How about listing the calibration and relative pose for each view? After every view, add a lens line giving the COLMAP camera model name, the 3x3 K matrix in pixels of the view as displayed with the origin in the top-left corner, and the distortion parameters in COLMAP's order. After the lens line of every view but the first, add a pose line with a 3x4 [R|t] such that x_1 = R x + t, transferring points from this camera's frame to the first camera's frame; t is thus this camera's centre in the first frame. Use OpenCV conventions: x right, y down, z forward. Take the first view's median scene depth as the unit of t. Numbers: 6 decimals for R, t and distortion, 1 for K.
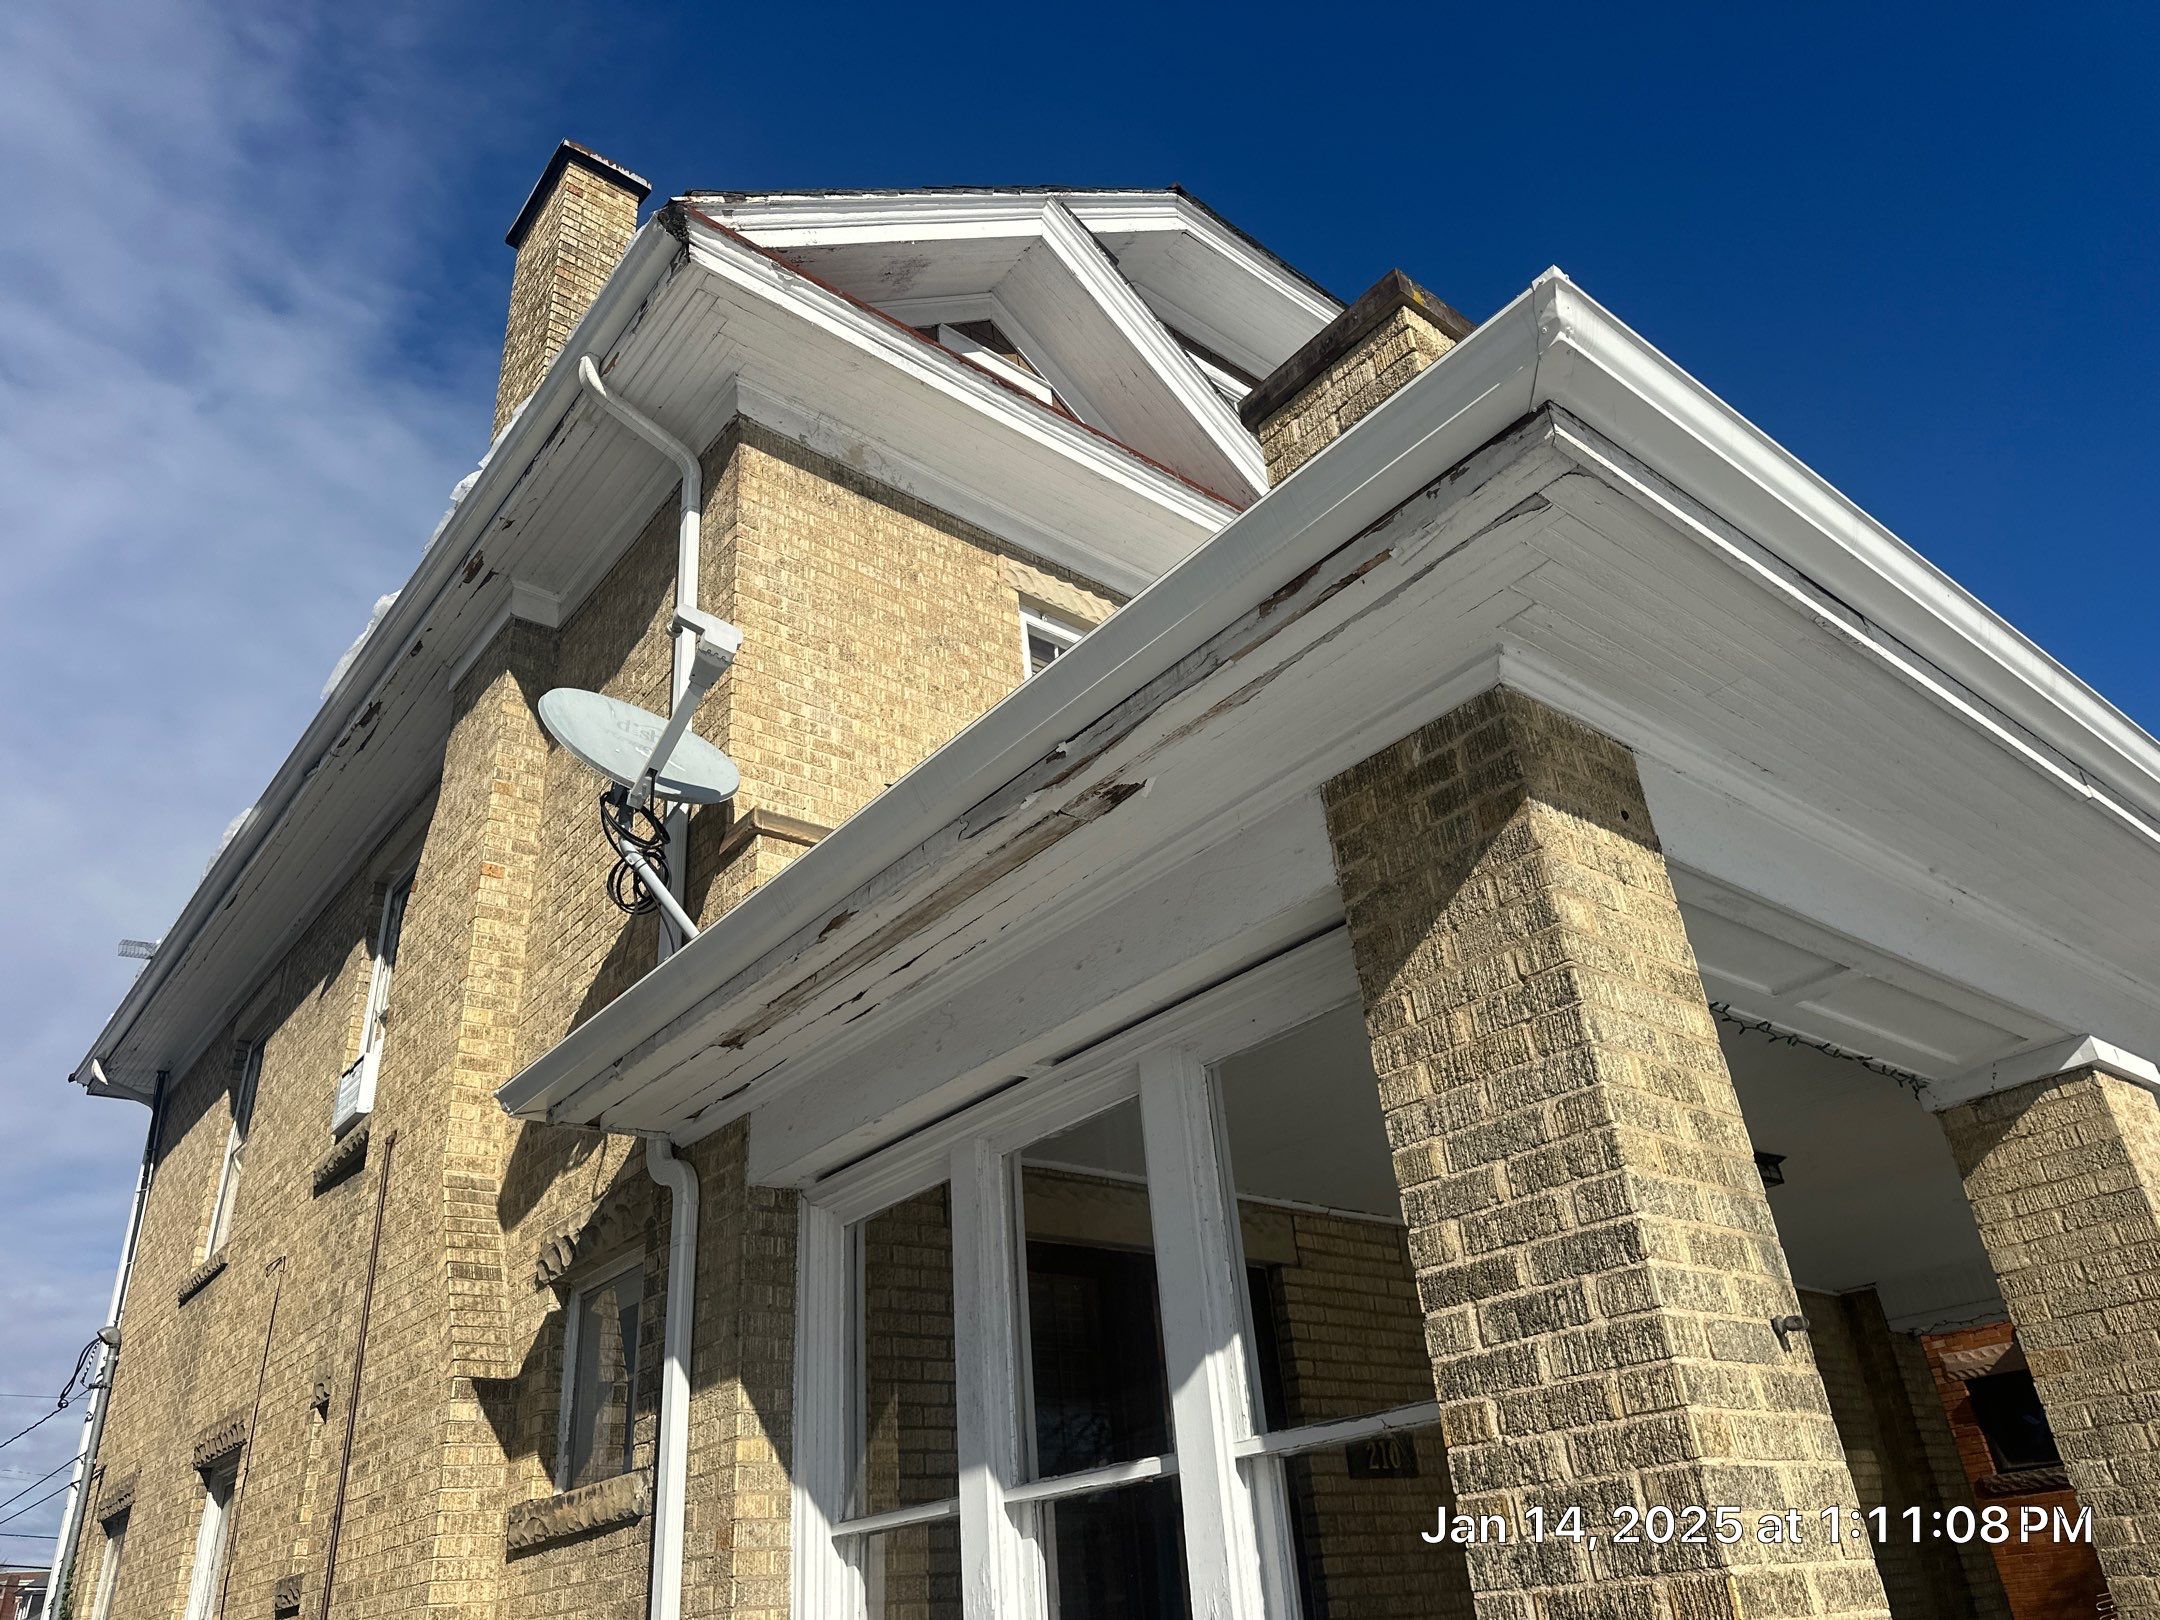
lens RADIAL K [[1508.8, 0, 1080.0], [0, 1508.8, 810.0], [0, 0, 1]] dist [0.076334, -0.082736]
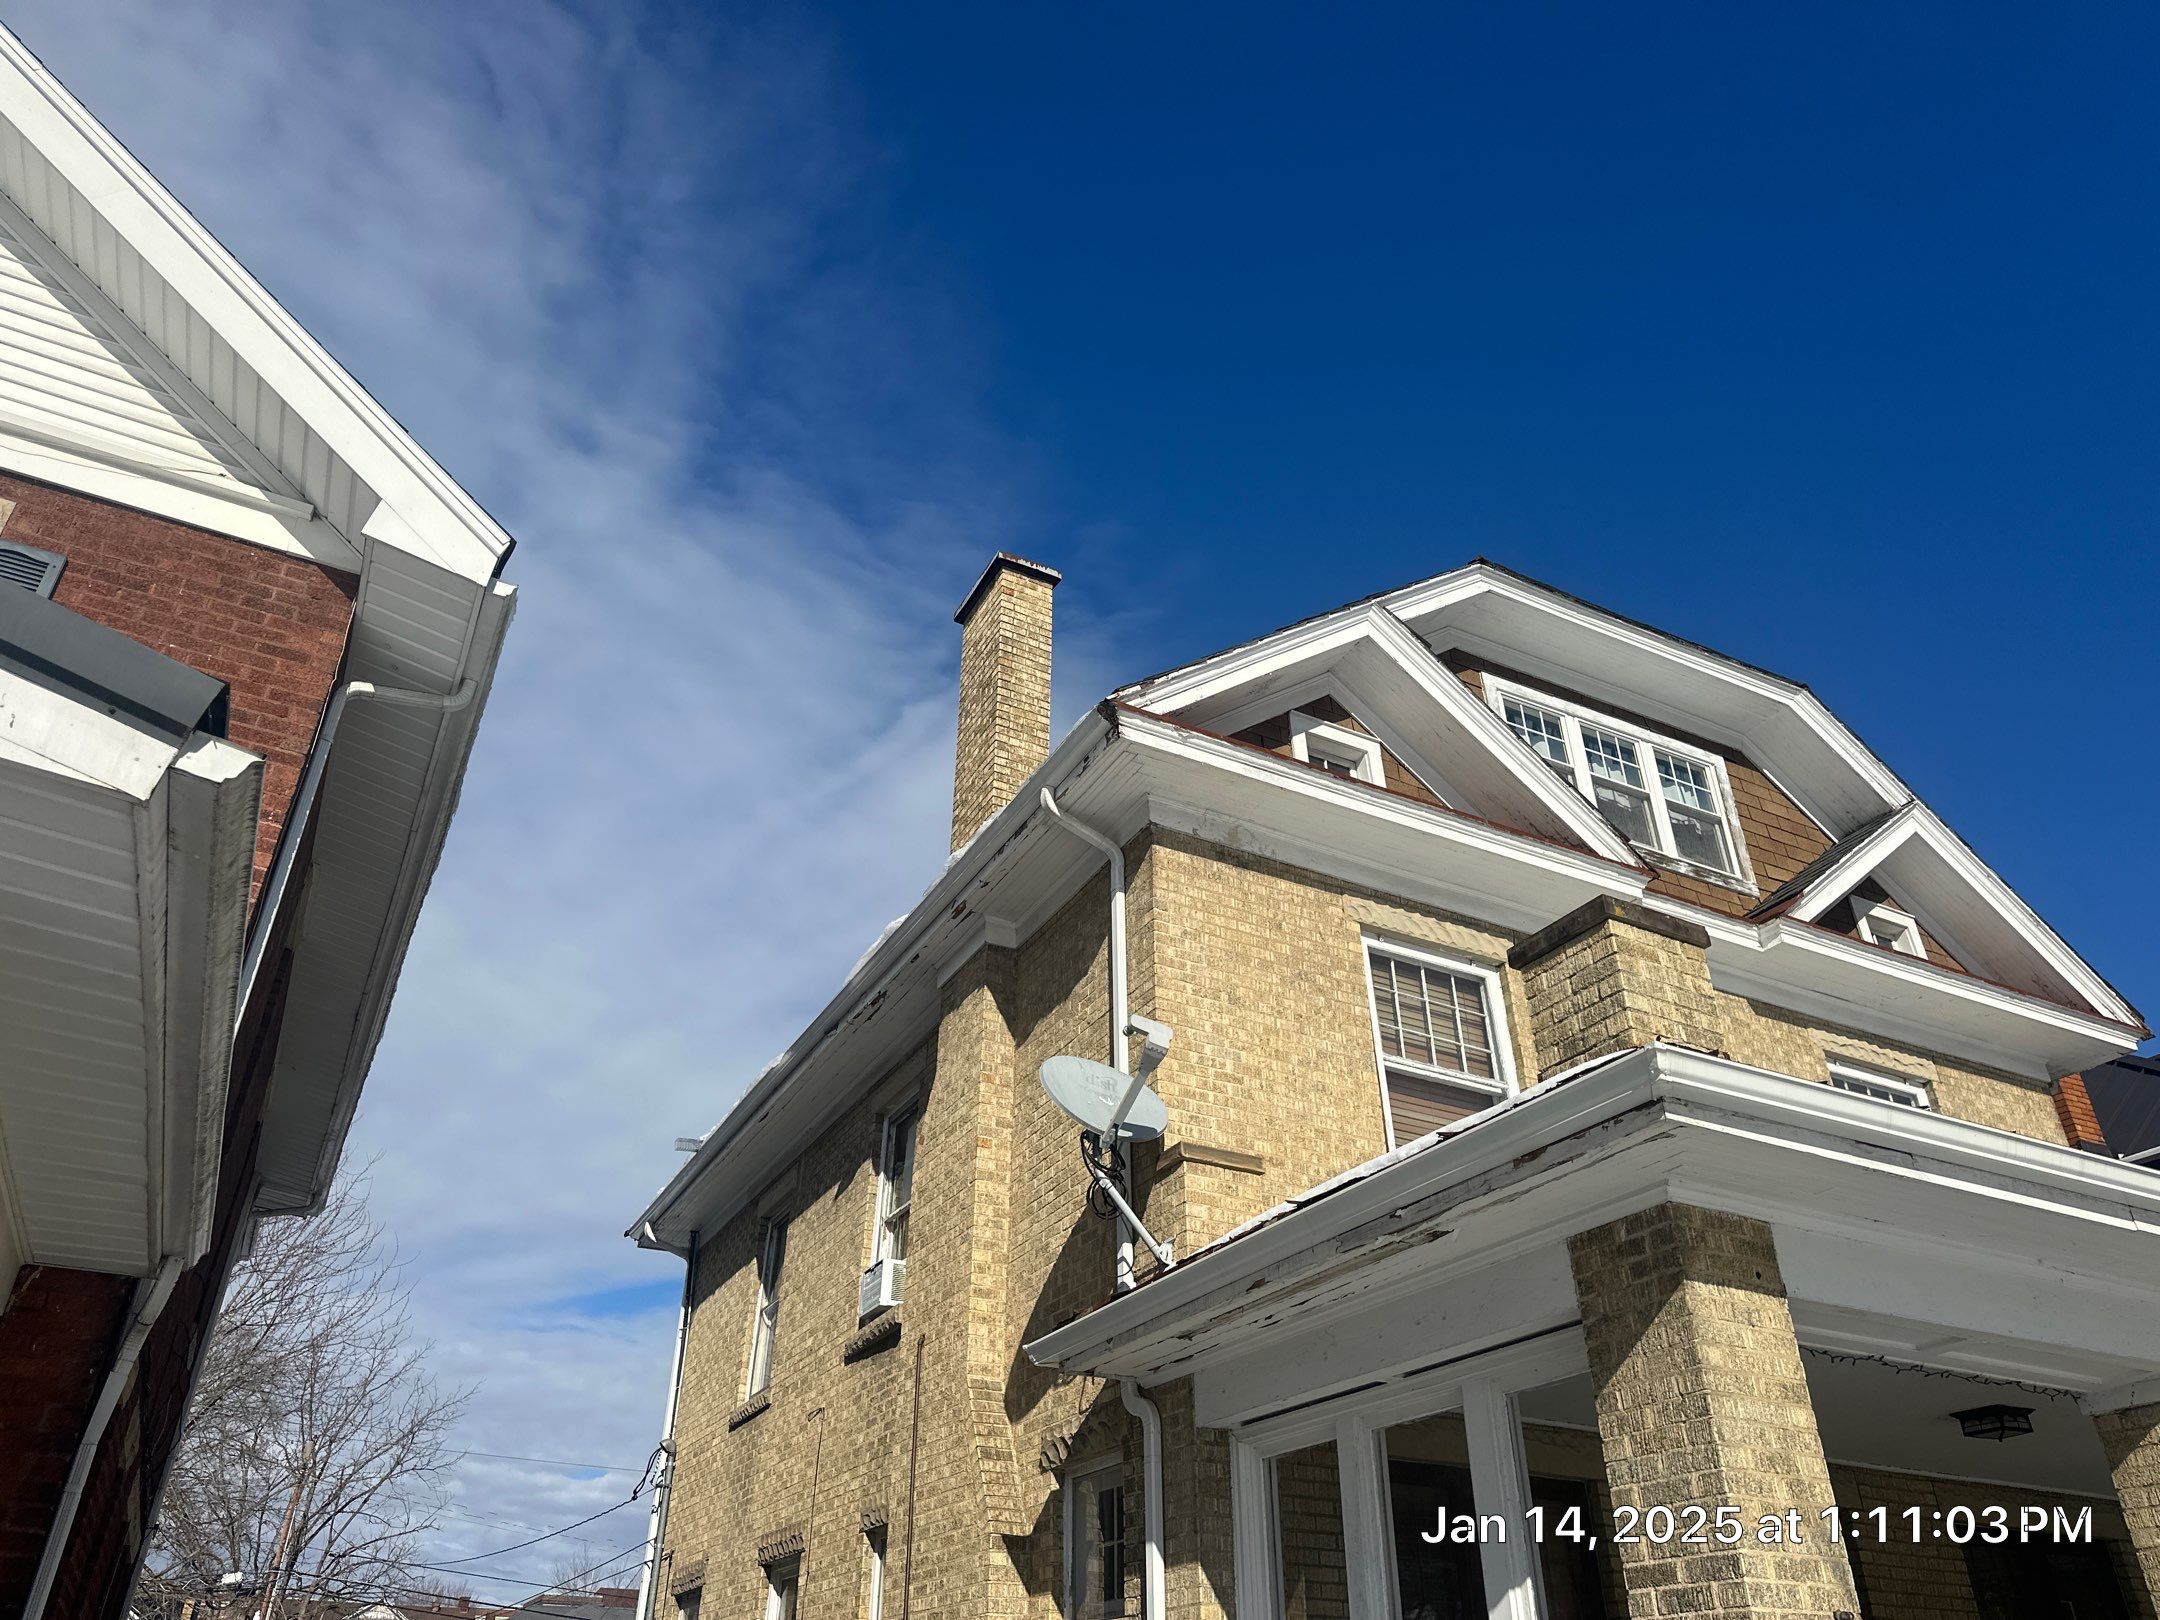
lens RADIAL K [[1501.2, 0, 1064.2], [0, 1501.2, 814.3], [0, 0, 1]] dist [0.145984, -0.280488]
pose [[0.972720, -0.040910, -0.228346, 0.014144], [0.028926, 0.998035, -0.055587, -0.196209], [0.230171, 0.047466, 0.971992, -0.365633]]
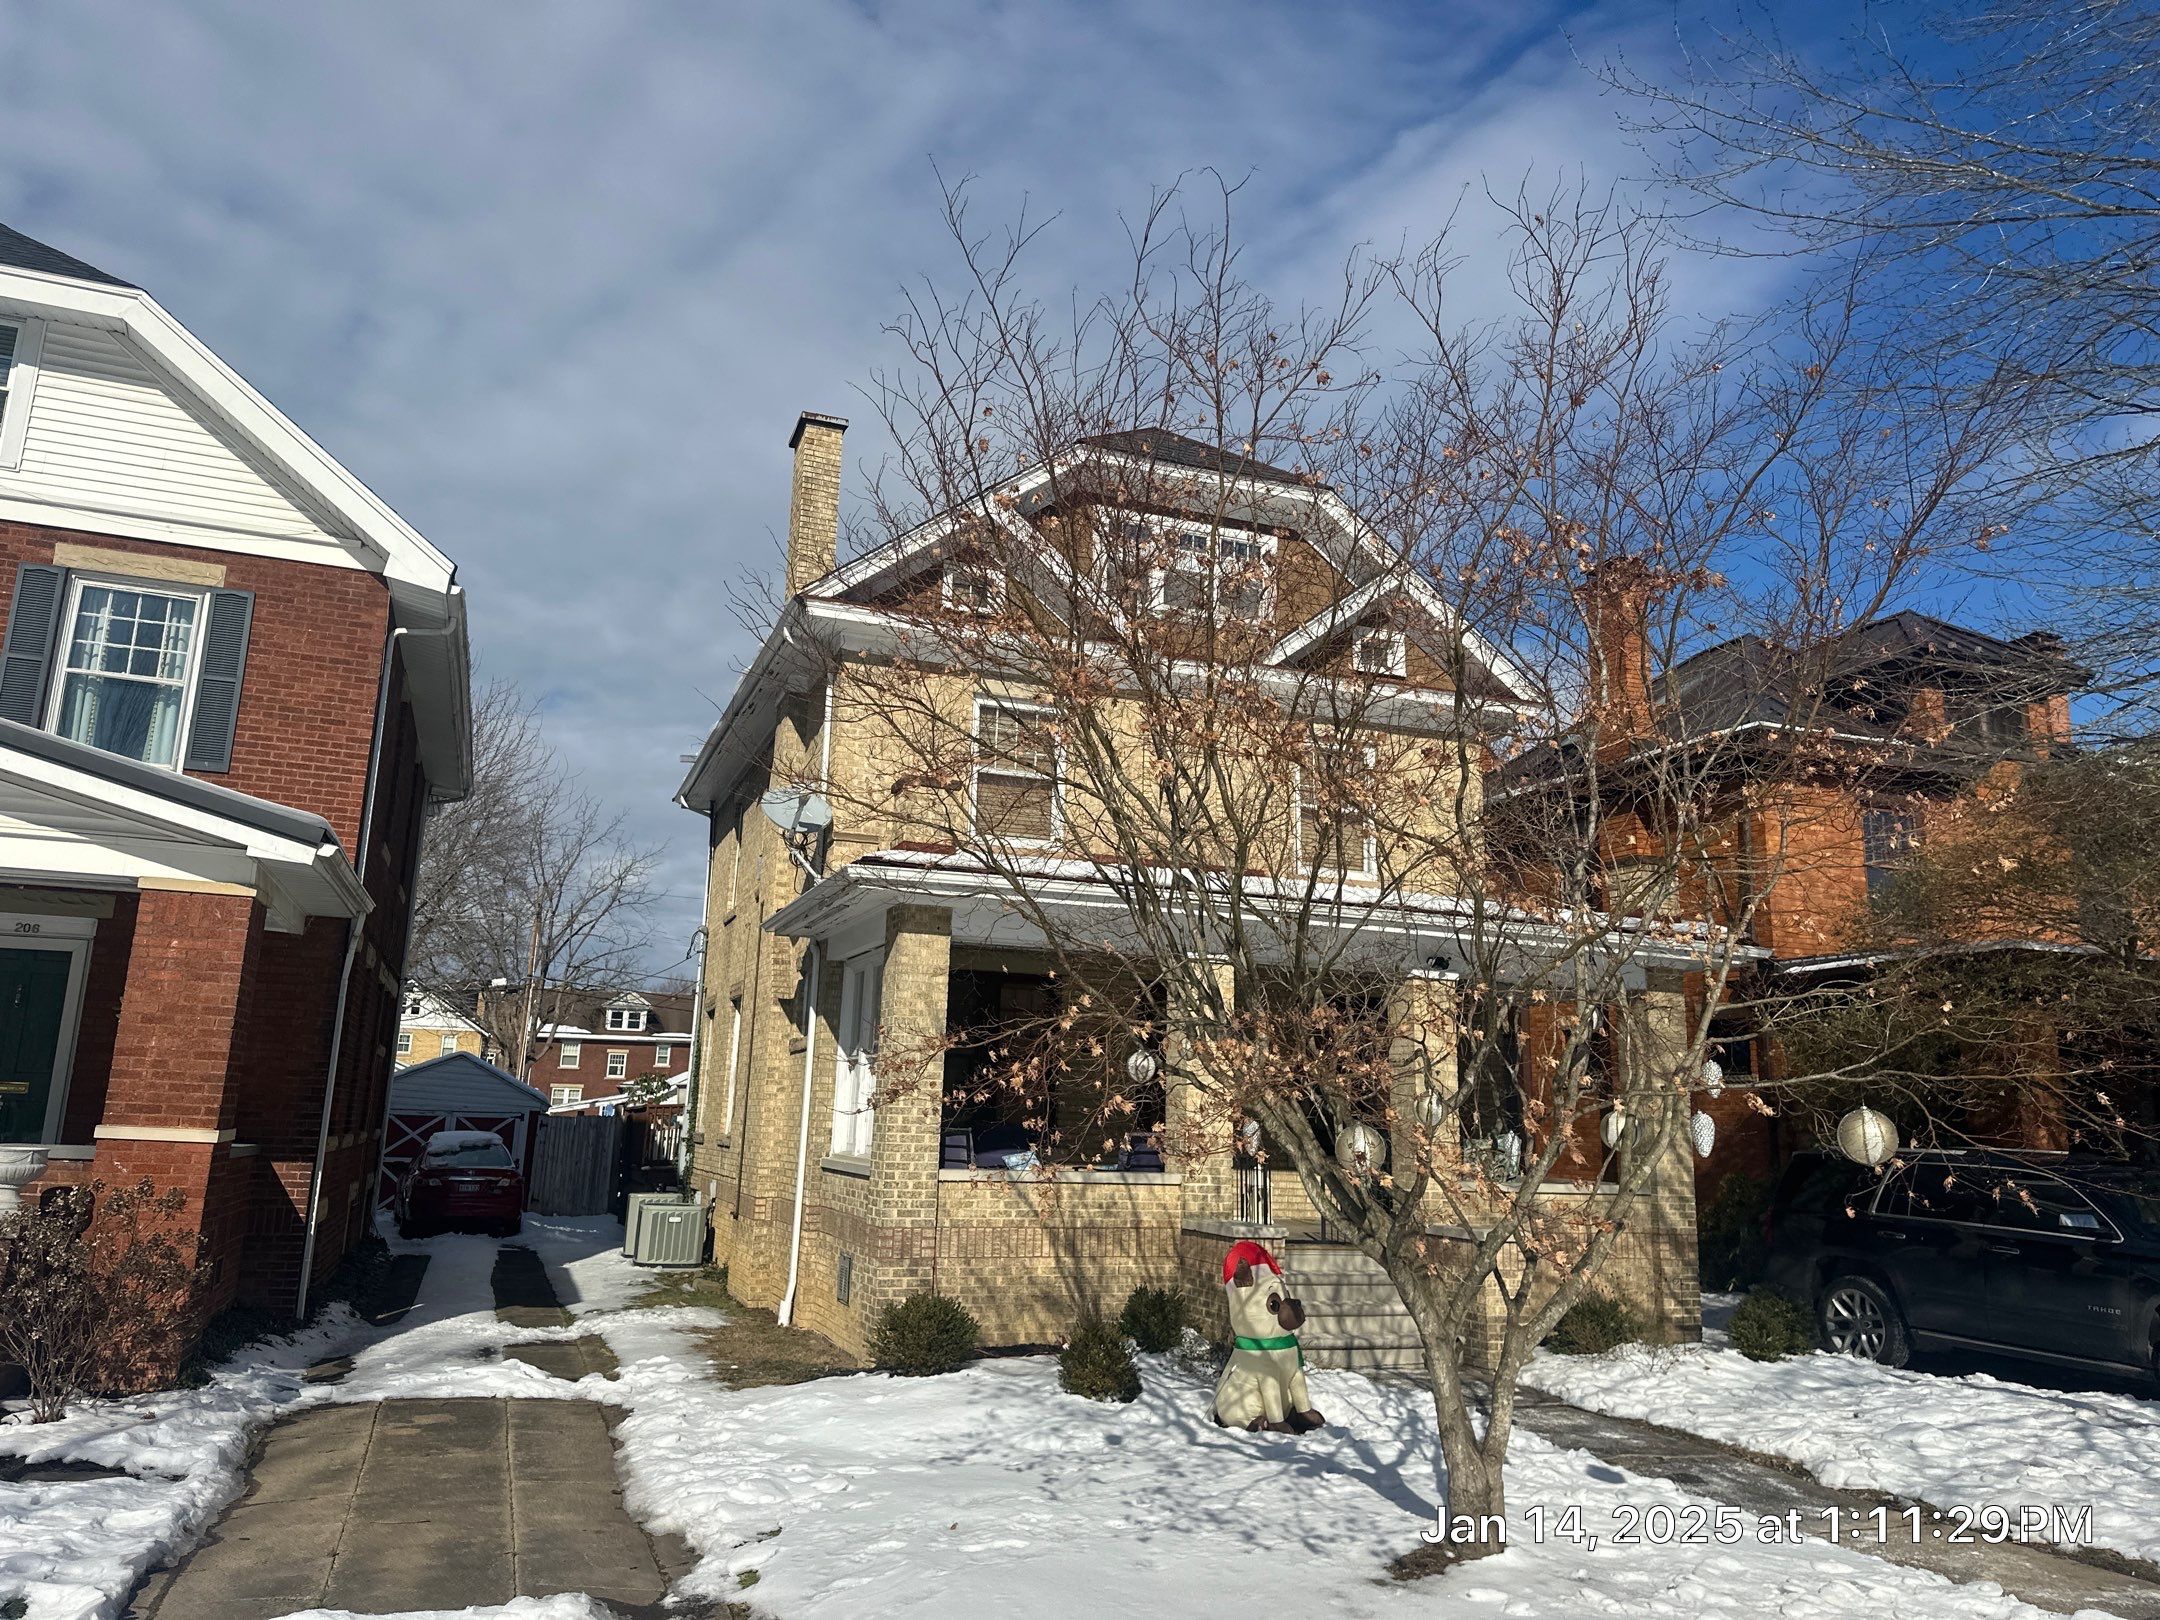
lens RADIAL K [[1488.9, 0, 1063.5], [0, 1488.9, 803.2], [0, 0, 1]] dist [0.112080, -0.153644]
pose [[0.940686, 0.032868, -0.337682, 0.983669], [0.070114, 0.954979, 0.288269, -0.713525], [0.331954, -0.294847, 0.896031, -1.189597]]
